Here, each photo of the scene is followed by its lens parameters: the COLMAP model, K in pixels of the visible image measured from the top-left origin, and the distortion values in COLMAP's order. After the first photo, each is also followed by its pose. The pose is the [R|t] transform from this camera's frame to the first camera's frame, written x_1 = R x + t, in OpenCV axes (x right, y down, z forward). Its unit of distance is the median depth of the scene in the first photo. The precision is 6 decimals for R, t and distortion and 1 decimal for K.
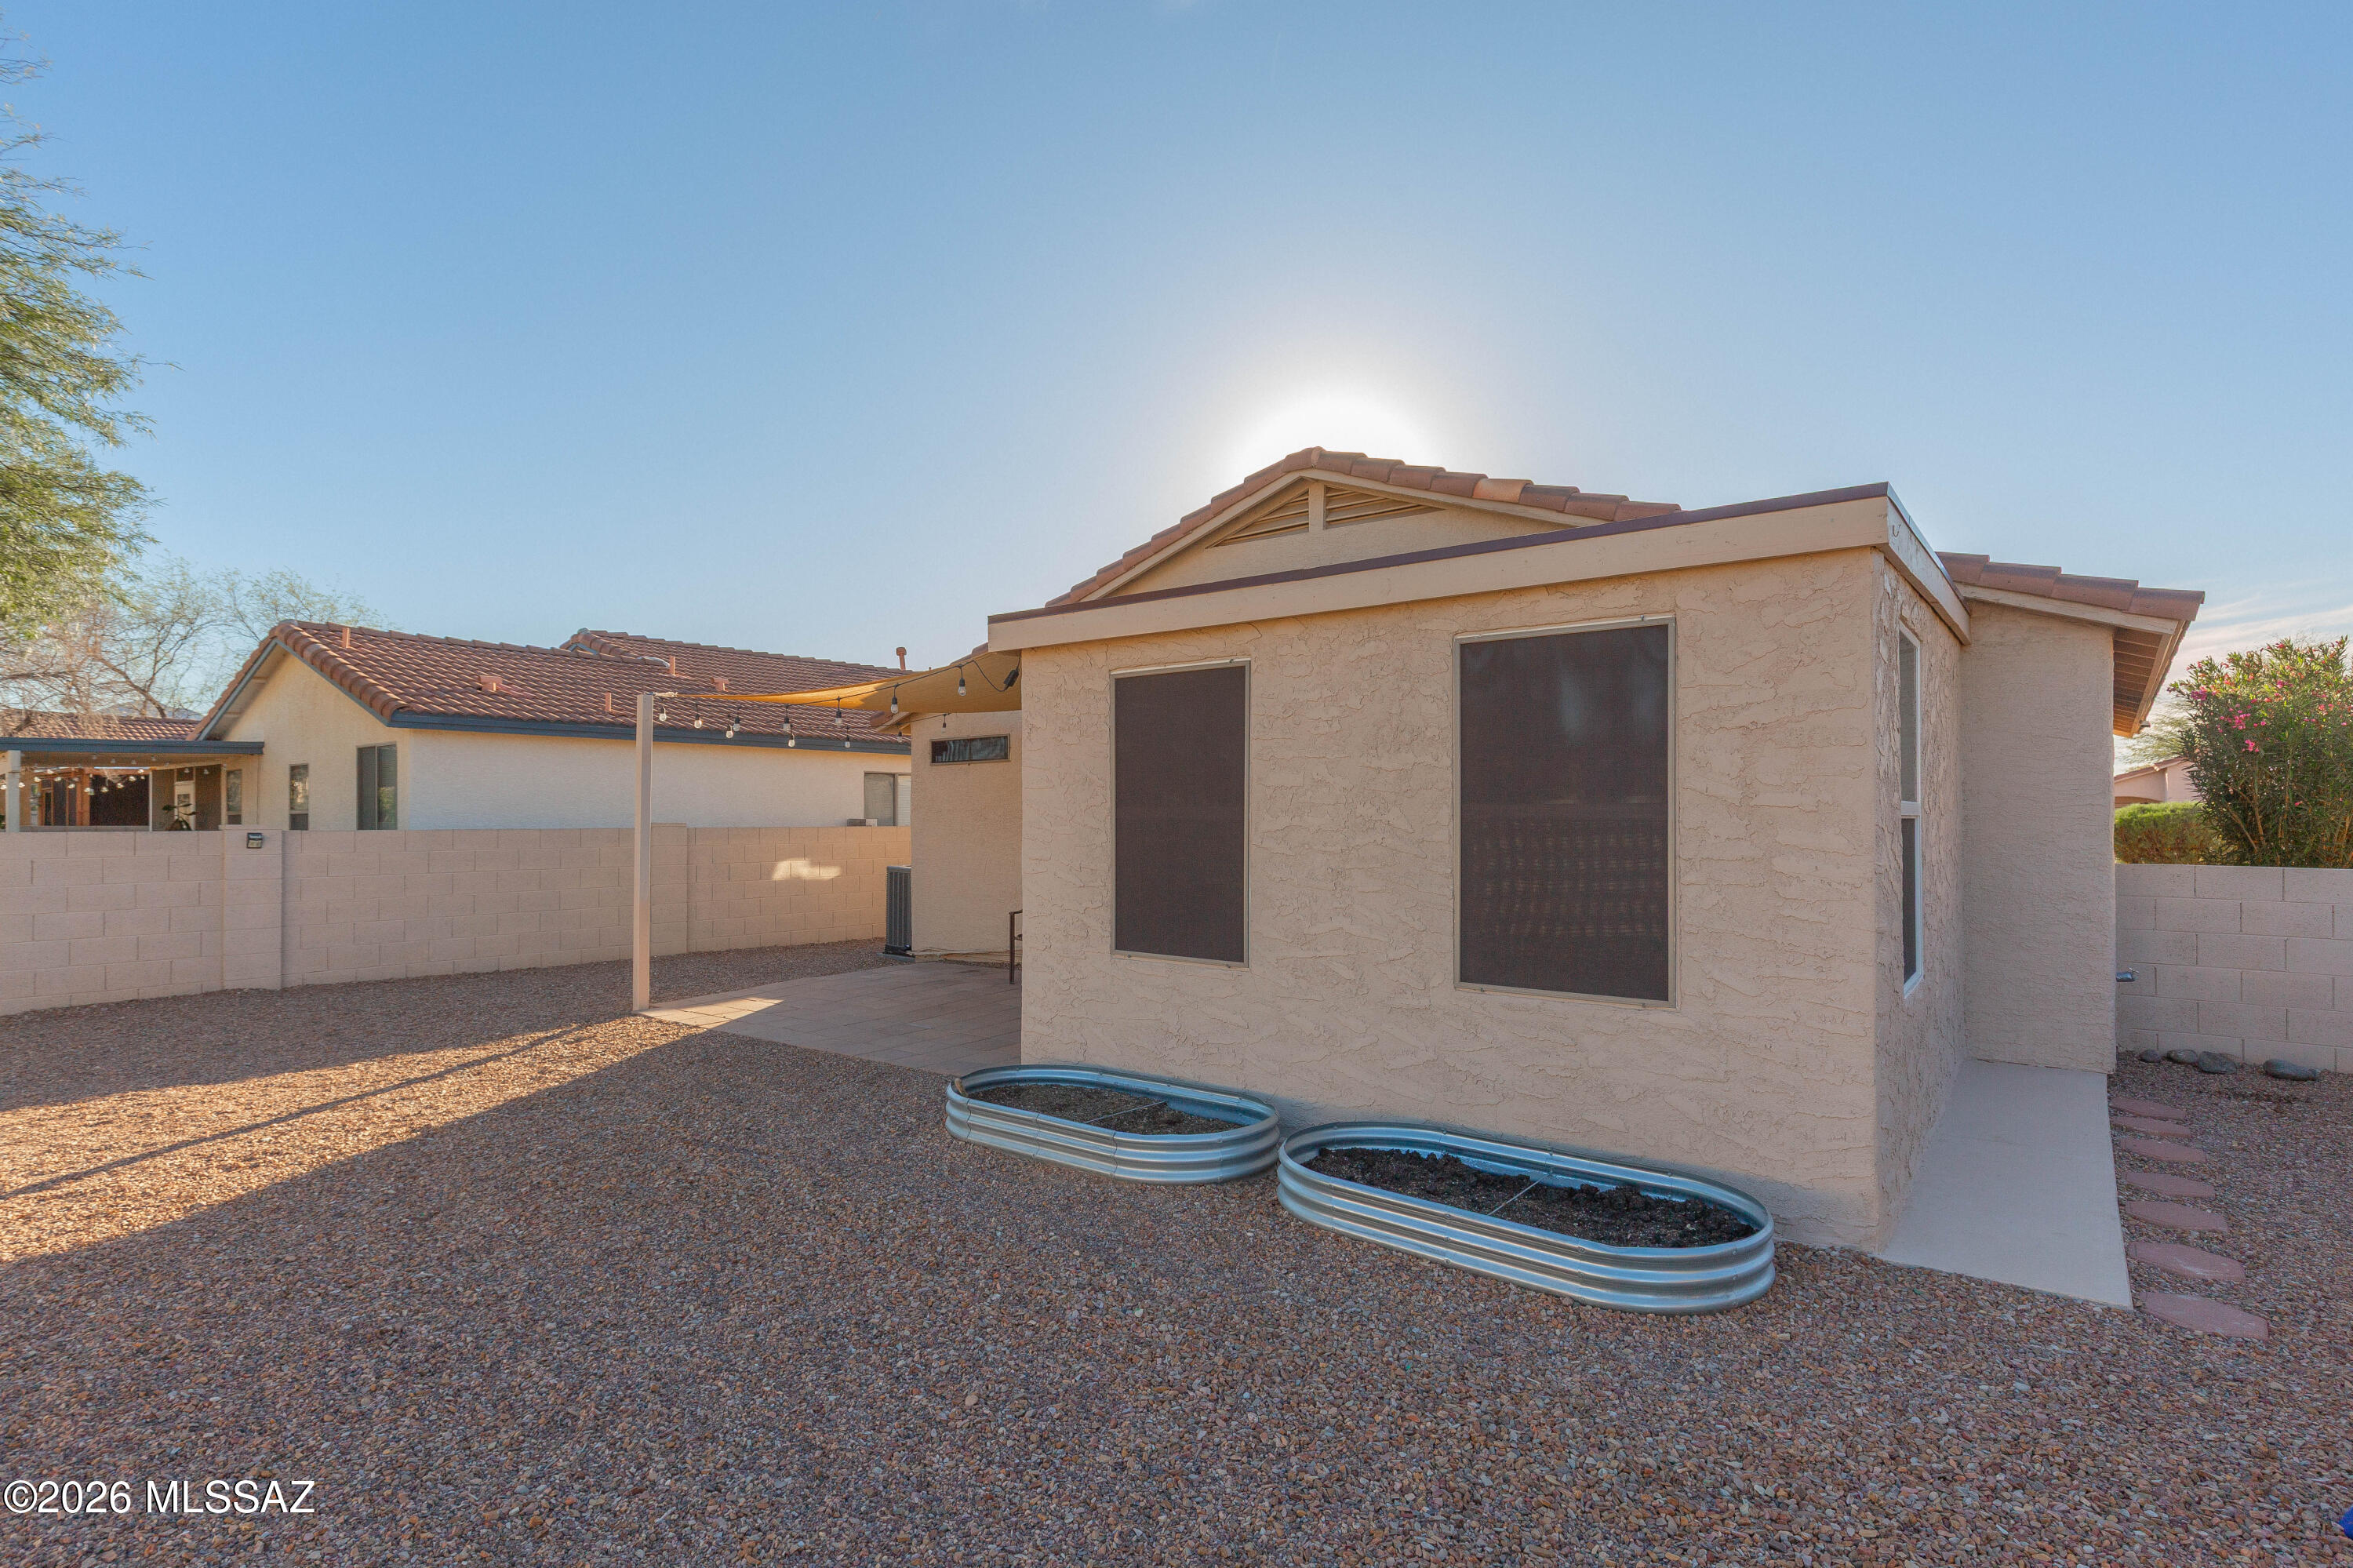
lens RADIAL K [[1185.1, 0, 1186.0], [0, 1185.1, 815.8], [0, 0, 1]] dist [0.000506, 0.000009]
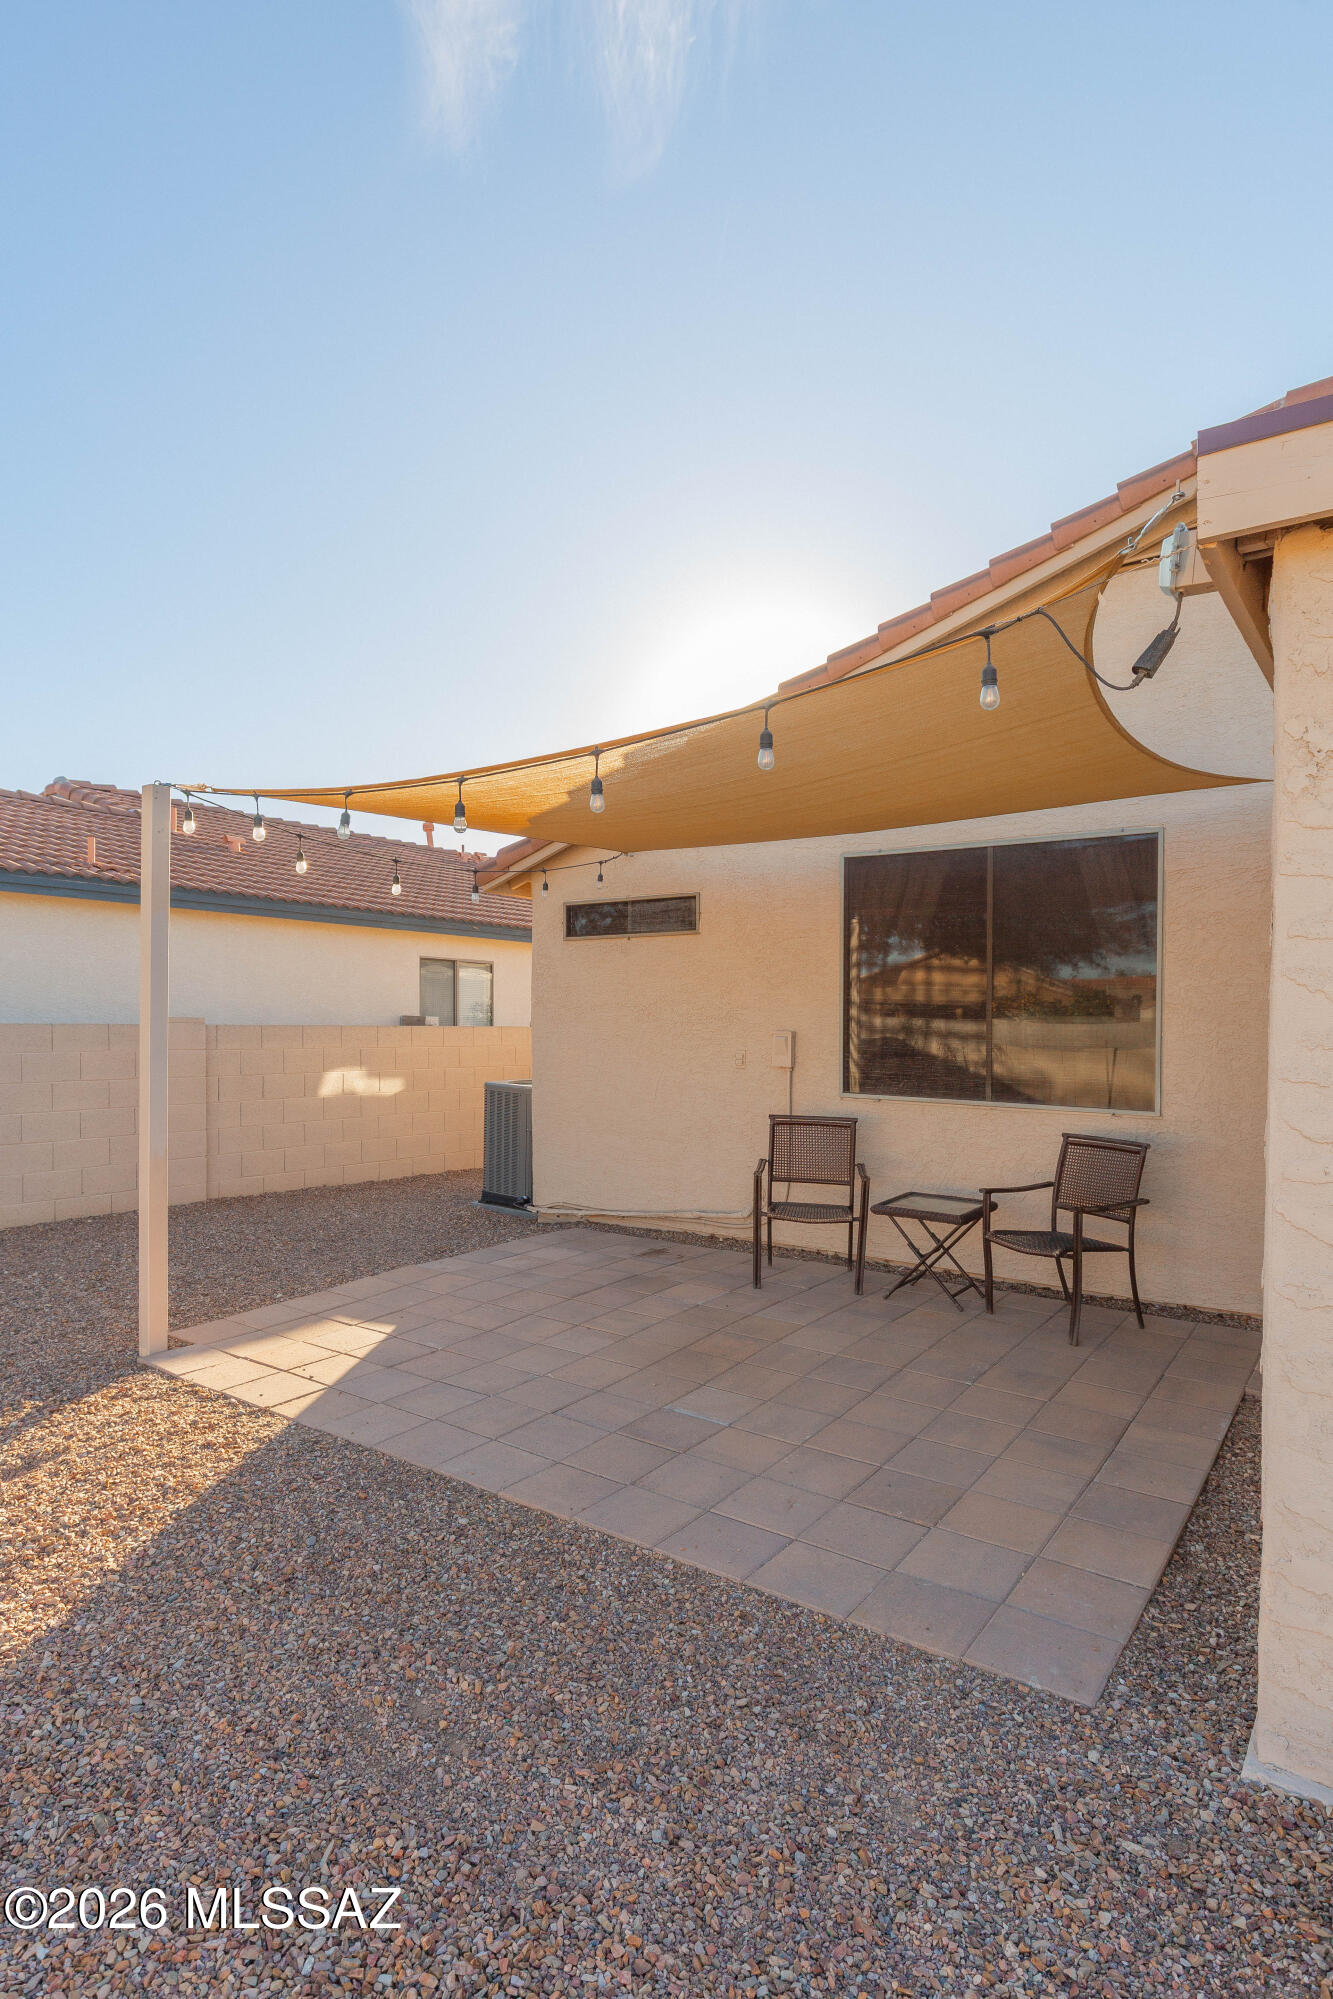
lens RADIAL K [[1071.4, 0, 658.7], [0, 1071.4, 1065.9], [0, 0, 1]] dist [0.002324, 0.000178]
pose [[0.999460, 0.013410, 0.029994, -0.177765], [-0.014712, 0.998940, 0.043618, 0.003021], [-0.029377, -0.044036, 0.998598, 0.367896]]
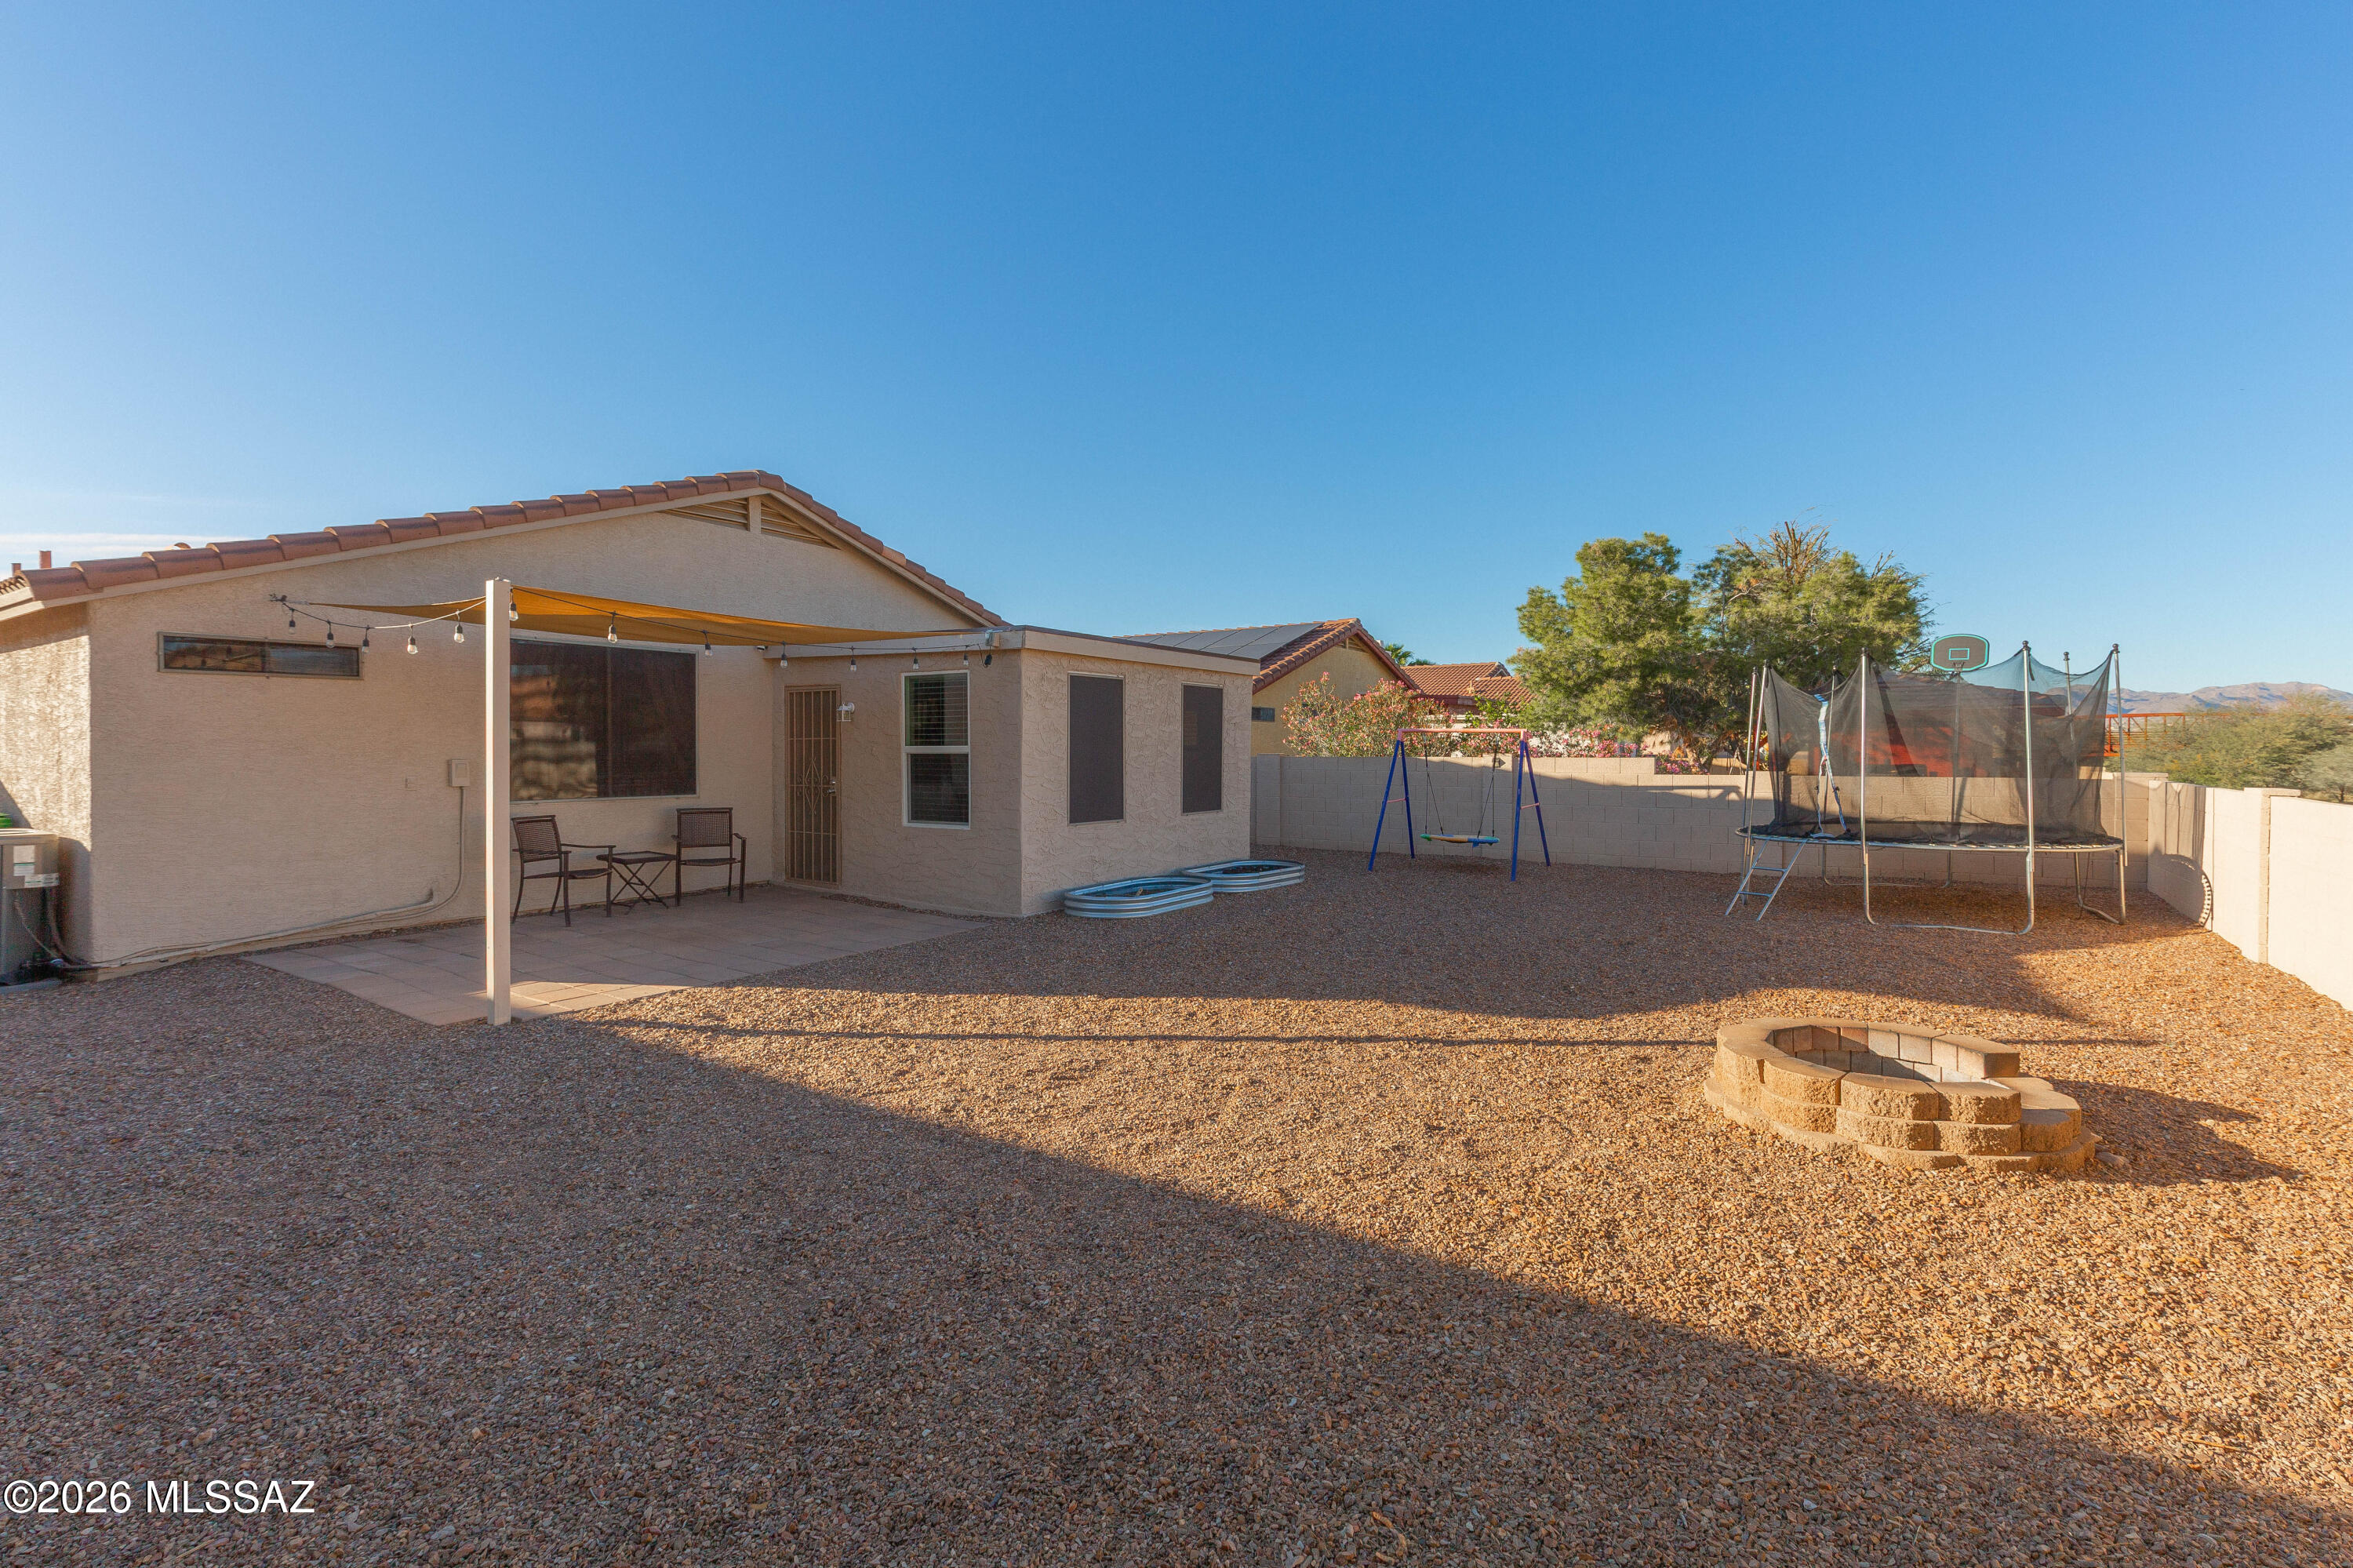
lens RADIAL K [[1043.9, 0, 1176.3], [0, 1043.9, 754.1], [0, 0, 1]] dist [0.000672, 0.000046]
pose [[-0.062987, -0.005244, 0.998001, -0.835485], [-0.004657, 0.999977, 0.004961, -0.001354], [-0.998003, -0.004335, -0.063010, 0.465642]]
